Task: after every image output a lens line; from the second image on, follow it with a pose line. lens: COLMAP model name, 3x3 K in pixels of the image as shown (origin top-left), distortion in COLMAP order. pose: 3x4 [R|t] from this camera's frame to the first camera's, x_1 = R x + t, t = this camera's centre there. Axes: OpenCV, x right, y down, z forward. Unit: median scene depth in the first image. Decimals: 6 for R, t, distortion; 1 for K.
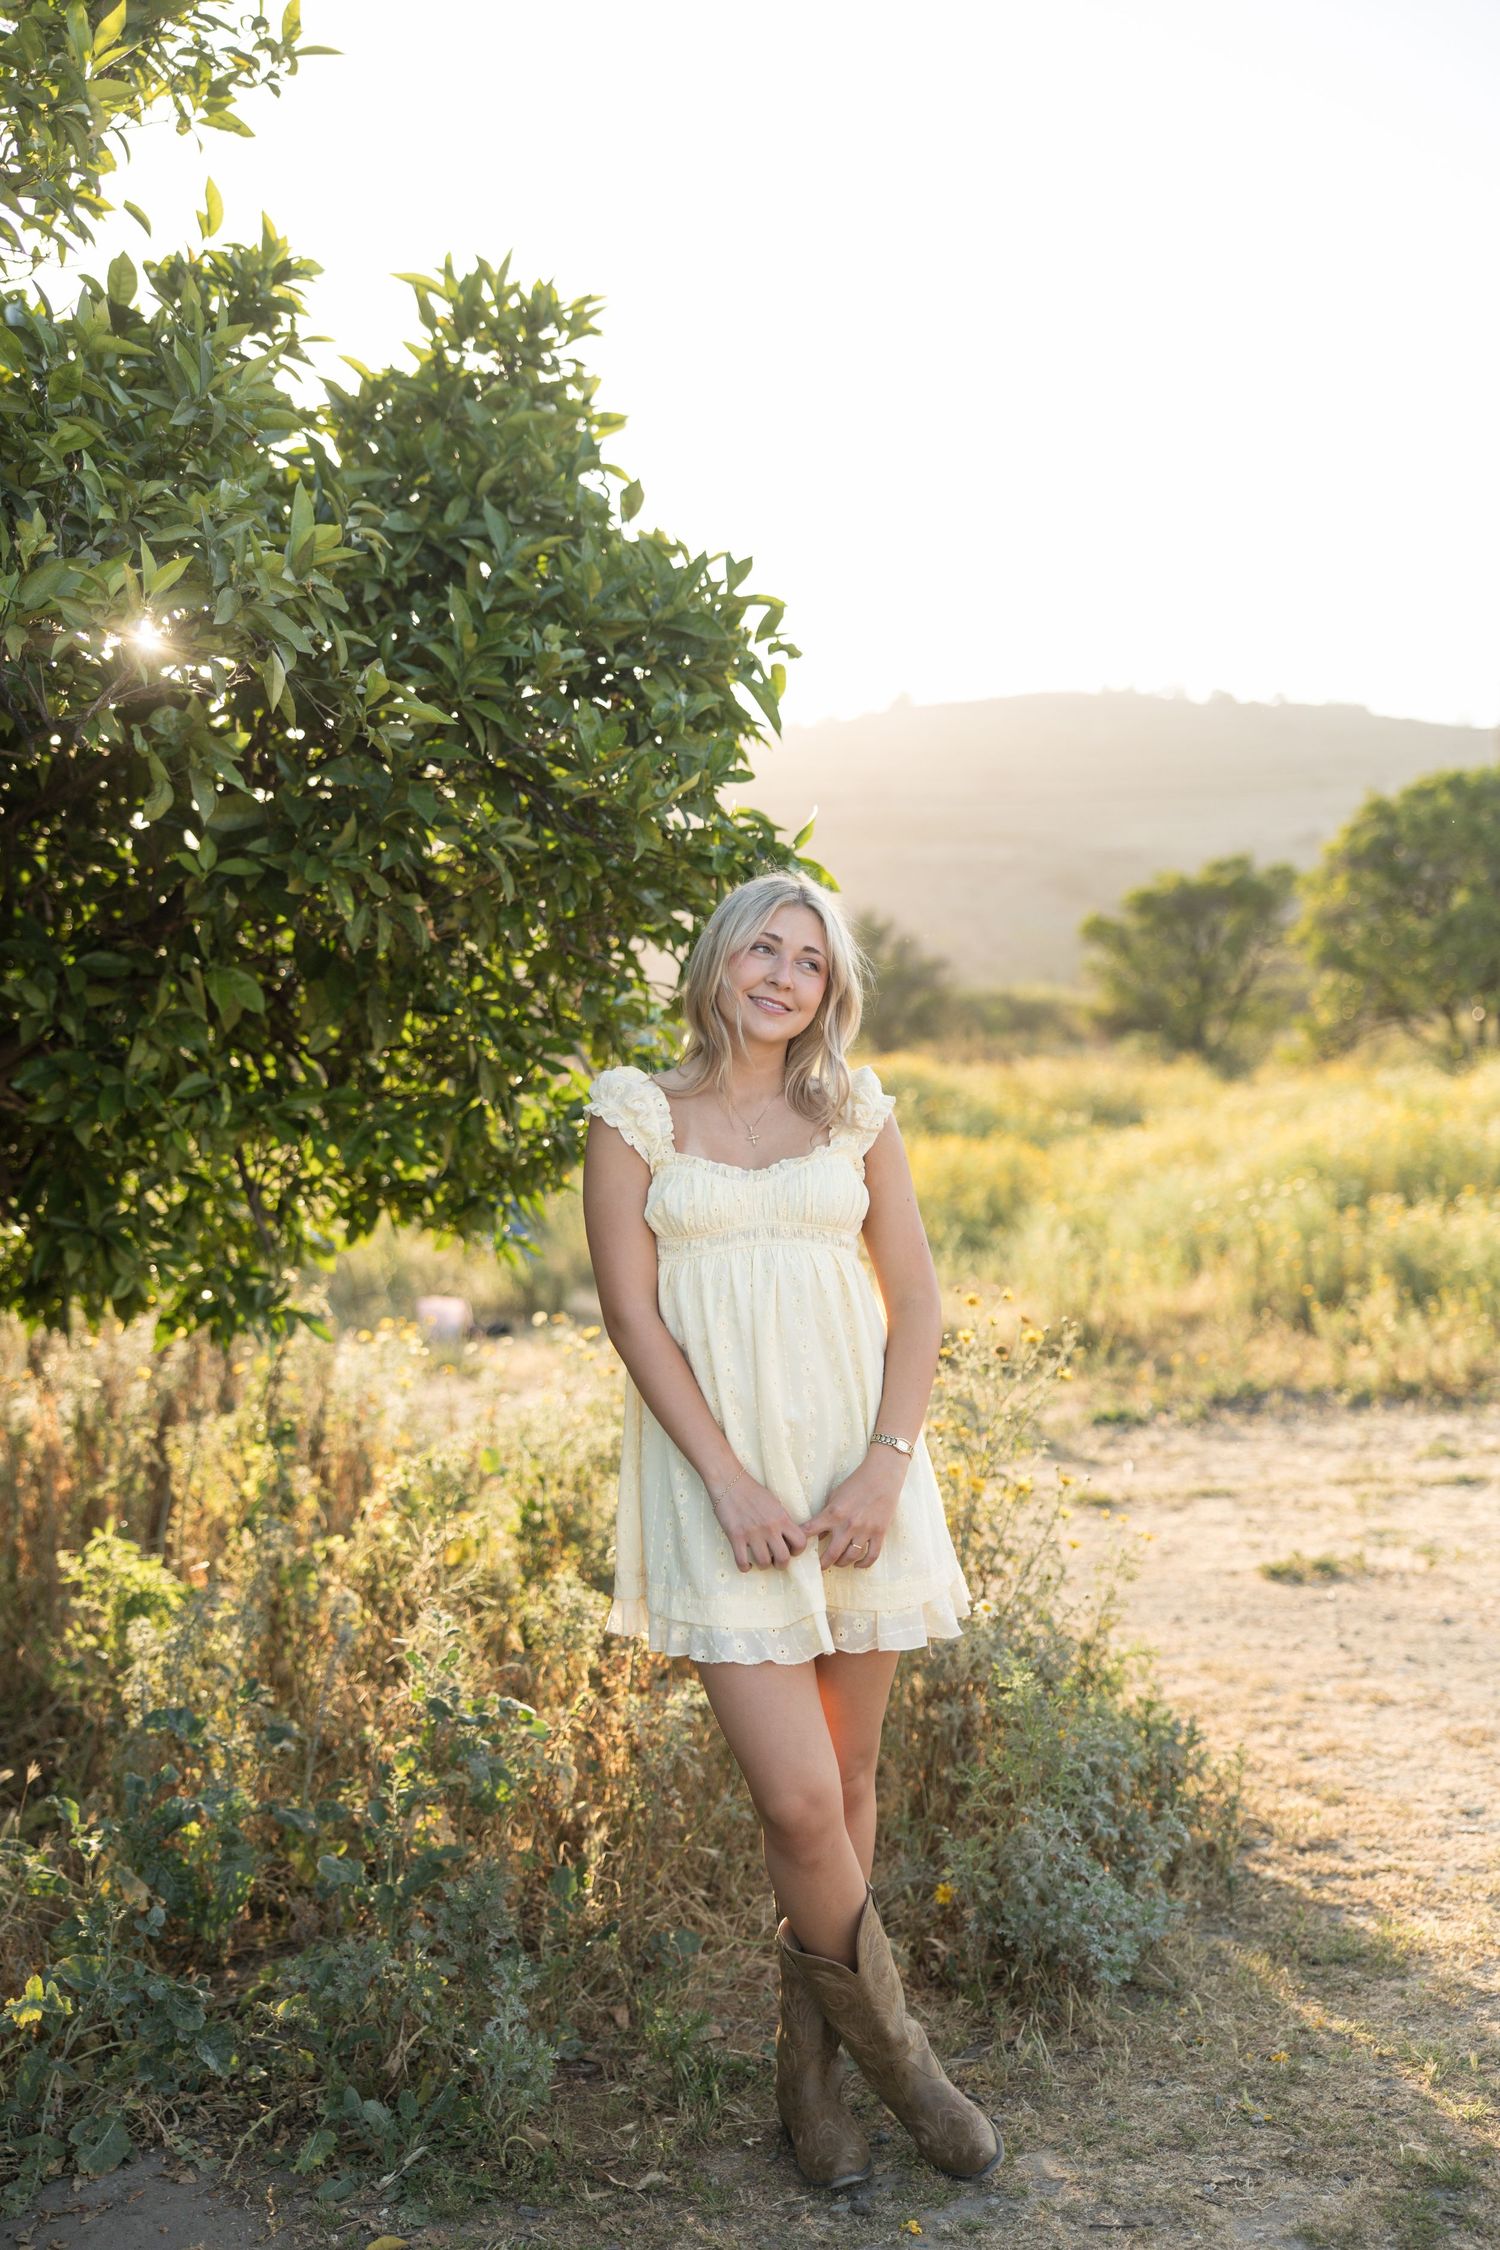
lens RADIAL K [[2787.9, 0, 754.4], [0, 2787.9, 1124.0], [0, 0, 1]] dist [-0.015982, 0.000000]
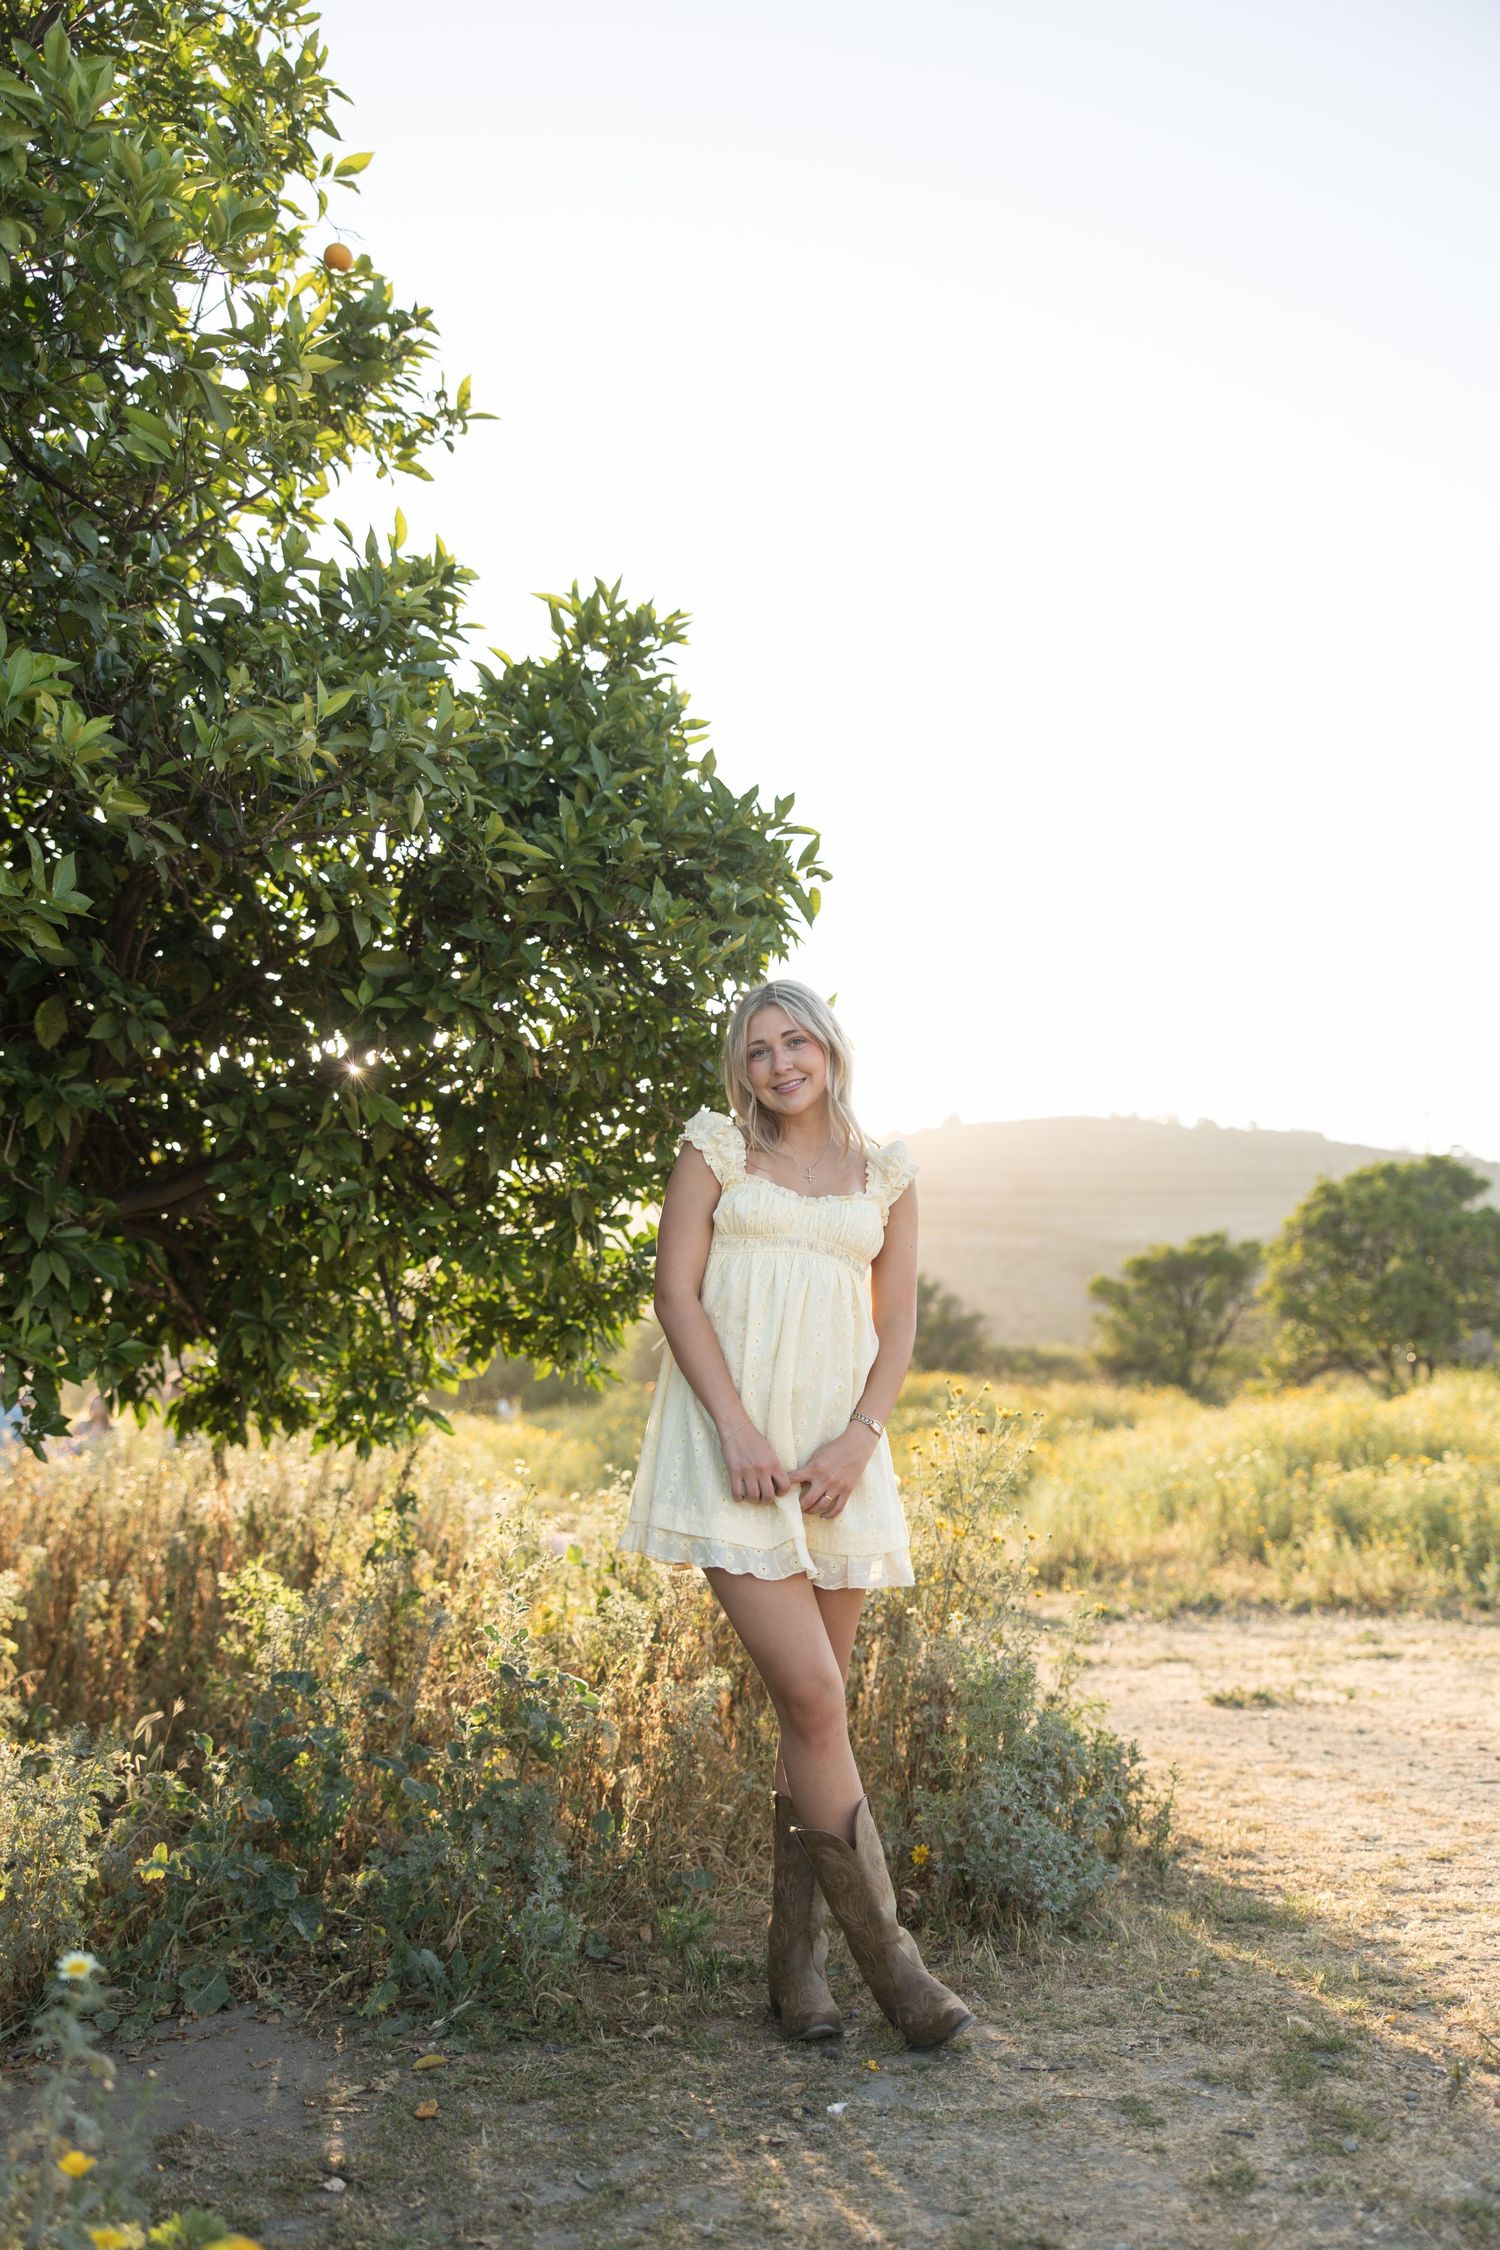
lens RADIAL K [[2224.9, 0, 745.3], [0, 2224.9, 1126.0], [0, 0, 1]] dist [-0.014187, 0.000000]
pose [[0.998590, 0.025434, -0.046586, 0.028031], [-0.033043, 0.984776, -0.170658, 0.125247], [0.041536, 0.171957, 0.984228, -0.002405]]
